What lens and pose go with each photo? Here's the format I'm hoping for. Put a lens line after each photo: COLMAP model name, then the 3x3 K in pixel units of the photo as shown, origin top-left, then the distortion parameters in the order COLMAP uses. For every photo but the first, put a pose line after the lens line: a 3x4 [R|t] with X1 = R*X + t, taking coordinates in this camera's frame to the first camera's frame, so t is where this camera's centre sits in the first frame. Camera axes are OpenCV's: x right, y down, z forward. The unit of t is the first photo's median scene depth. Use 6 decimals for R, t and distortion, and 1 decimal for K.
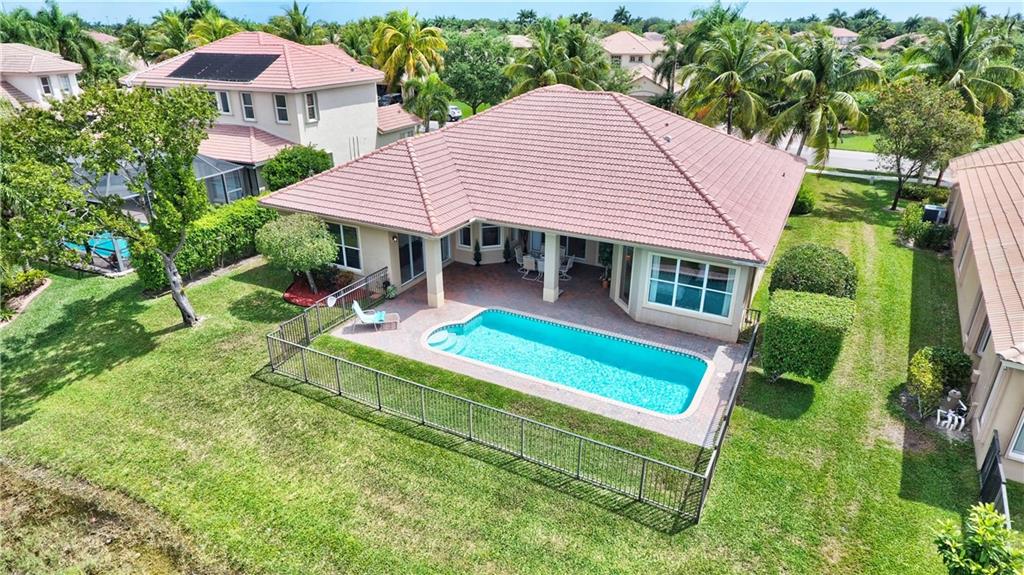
lens RADIAL K [[611.7, 0, 504.5], [0, 611.7, 271.3], [0, 0, 1]] dist [-0.000616, -0.000097]
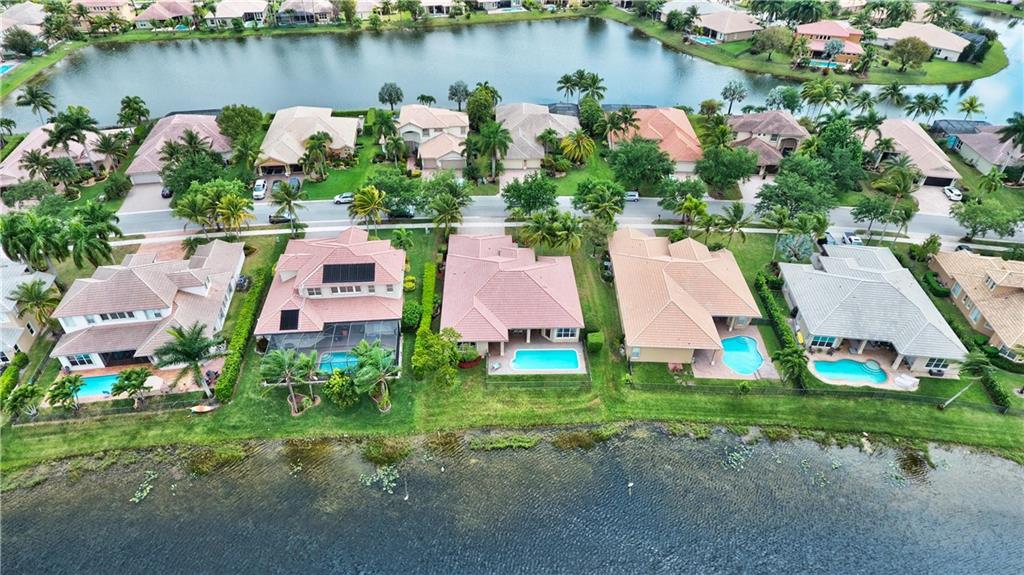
lens RADIAL K [[611.7, 0, 504.5], [0, 611.7, 271.3], [0, 0, 1]] dist [-0.000616, -0.000097]
pose [[0.865840, -0.283810, 0.412035, -1.515924], [0.178286, 0.944499, 0.275927, -1.464413], [-0.467477, -0.165449, 0.868385, -2.131371]]
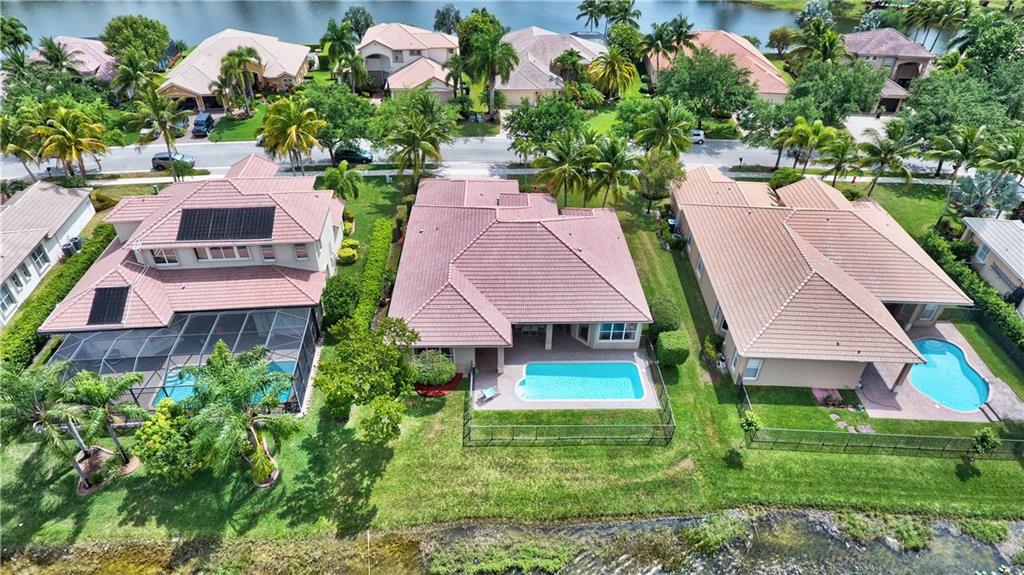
lens RADIAL K [[611.7, 0, 504.5], [0, 611.7, 271.3], [0, 0, 1]] dist [-0.000616, -0.000097]
pose [[0.869520, -0.275200, 0.410121, -0.857869], [0.177818, 0.949127, 0.259884, -0.789303], [-0.460777, -0.153047, 0.874220, -0.680530]]
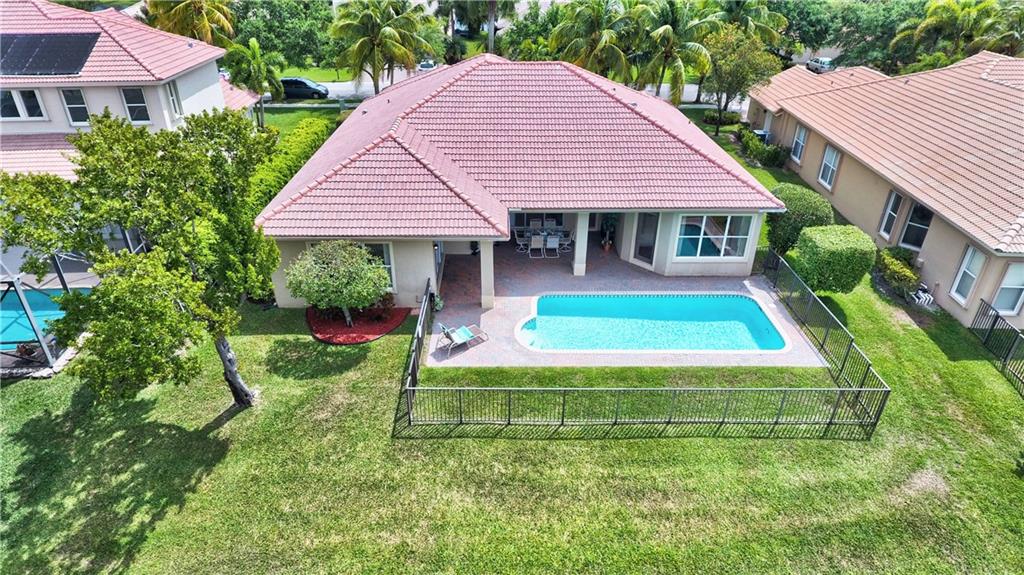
lens RADIAL K [[611.7, 0, 504.5], [0, 611.7, 271.3], [0, 0, 1]] dist [-0.000616, -0.000097]
pose [[0.875940, -0.222807, 0.427885, -0.525554], [0.177074, 0.973540, 0.144444, -0.142219], [-0.448747, -0.050757, 0.892217, 0.132048]]
